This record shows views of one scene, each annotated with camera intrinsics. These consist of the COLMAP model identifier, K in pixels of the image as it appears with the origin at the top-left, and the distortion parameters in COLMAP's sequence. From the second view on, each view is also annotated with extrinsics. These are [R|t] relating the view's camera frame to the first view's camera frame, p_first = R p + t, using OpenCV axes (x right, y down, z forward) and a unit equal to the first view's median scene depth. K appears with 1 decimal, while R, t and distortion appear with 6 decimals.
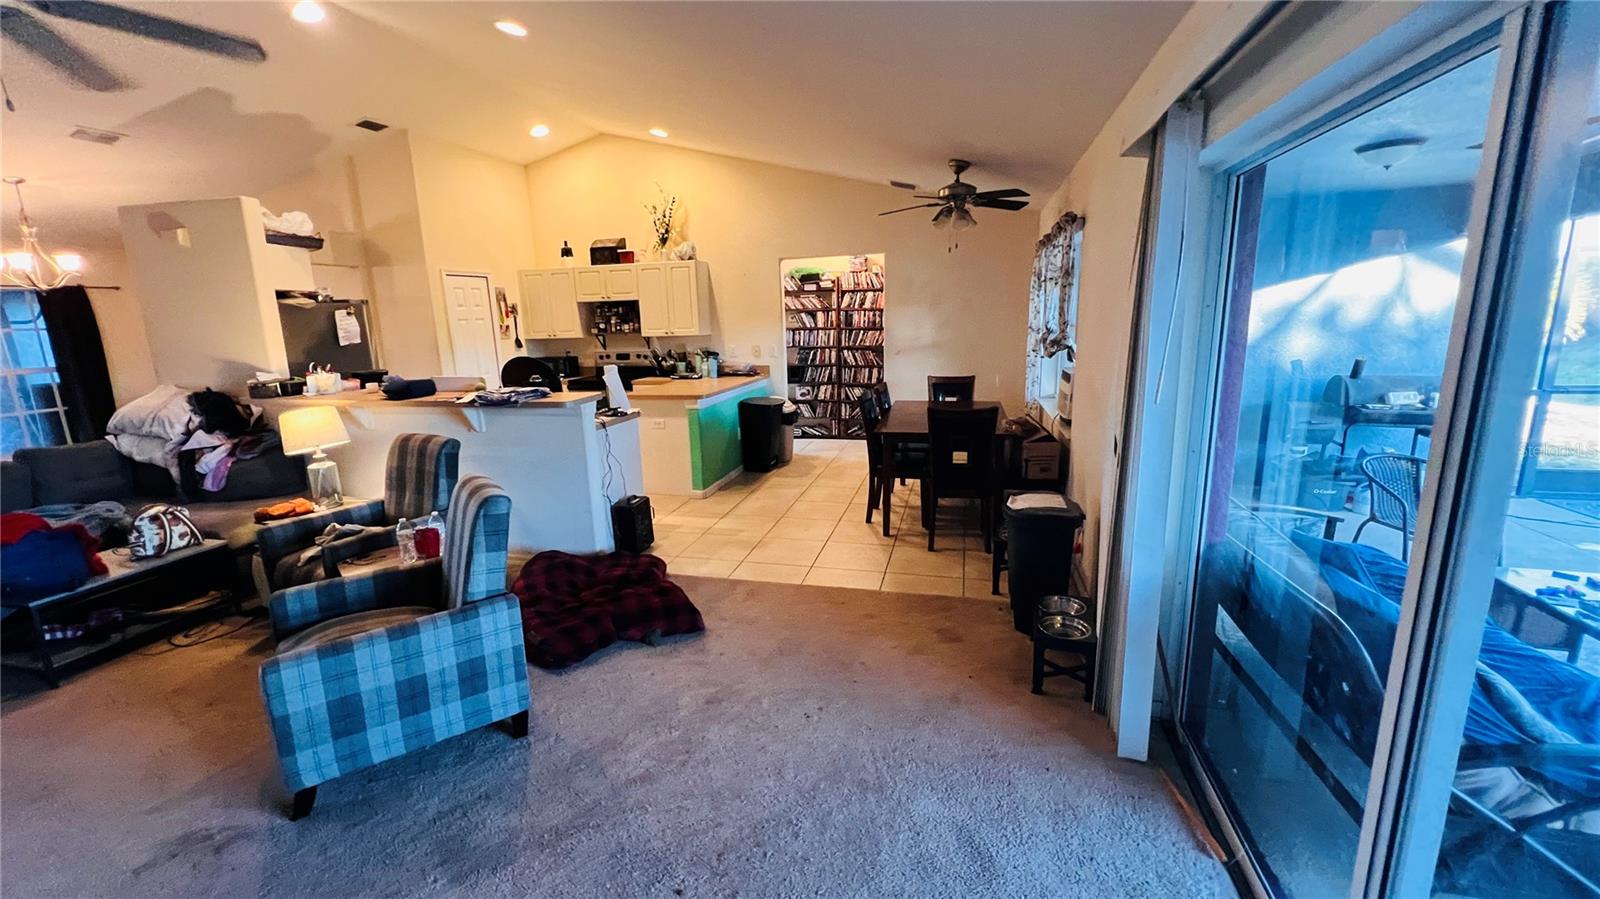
lens RADIAL K [[638.8, 0, 794.6], [0, 638.8, 445.0], [0, 0, 1]] dist [-0.002468, 0.000917]
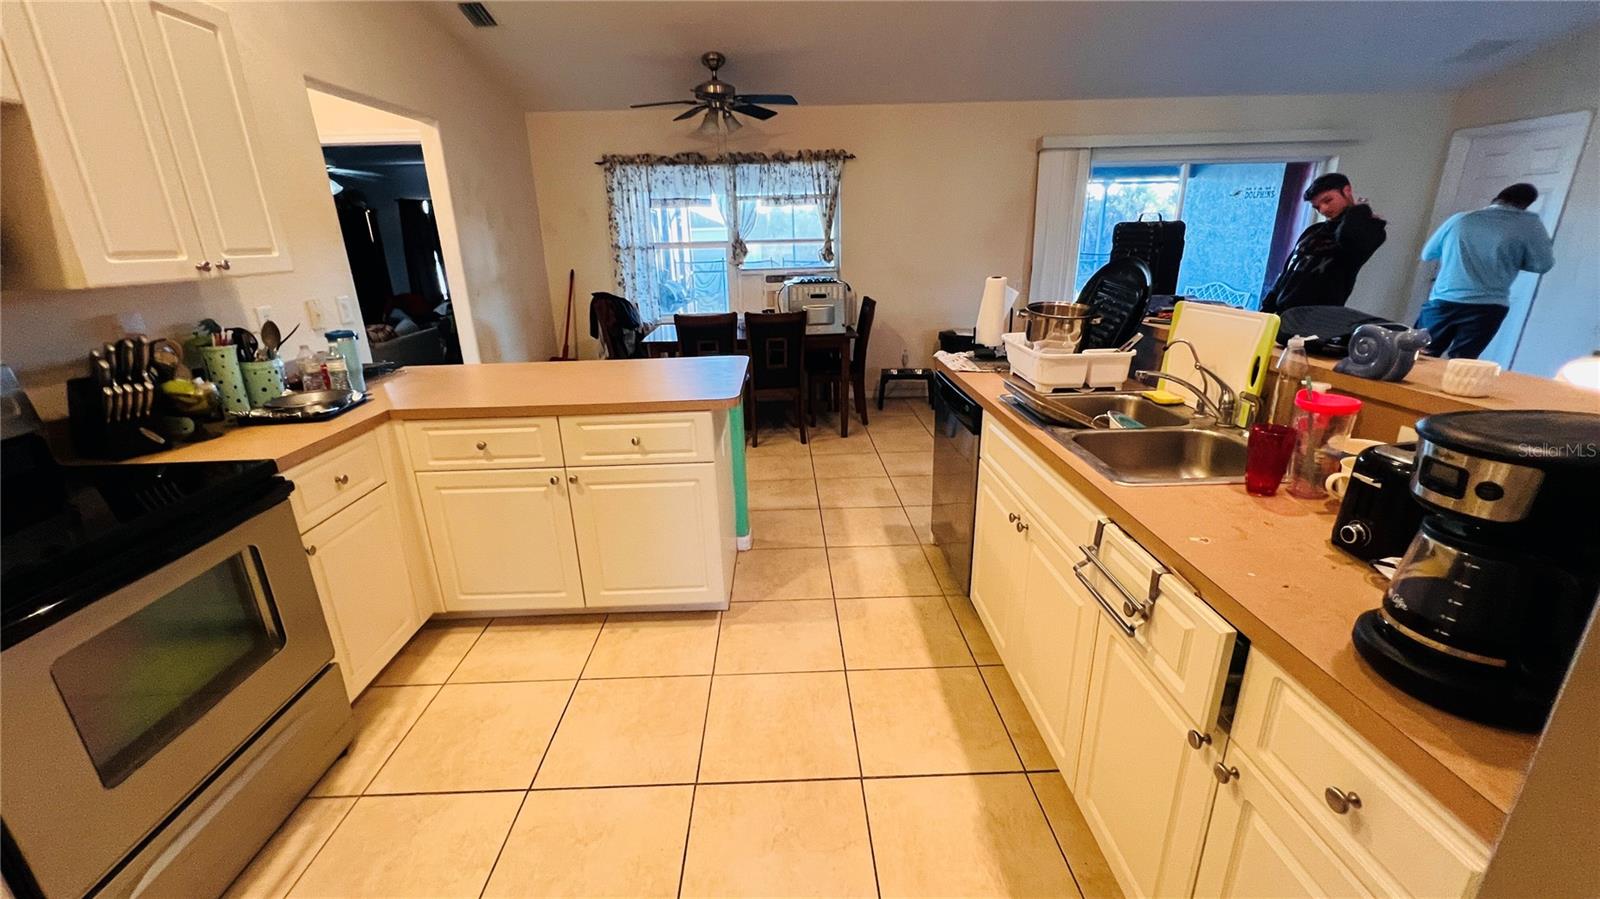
lens RADIAL K [[638.8, 0, 794.4], [0, 638.8, 448.1], [0, 0, 1]] dist [-0.002468, 0.000917]
pose [[-0.284414, -0.268399, 0.920364, -0.643242], [0.224010, 0.914832, 0.336010, -0.172854], [-0.932163, 0.301736, -0.200067, 1.029076]]
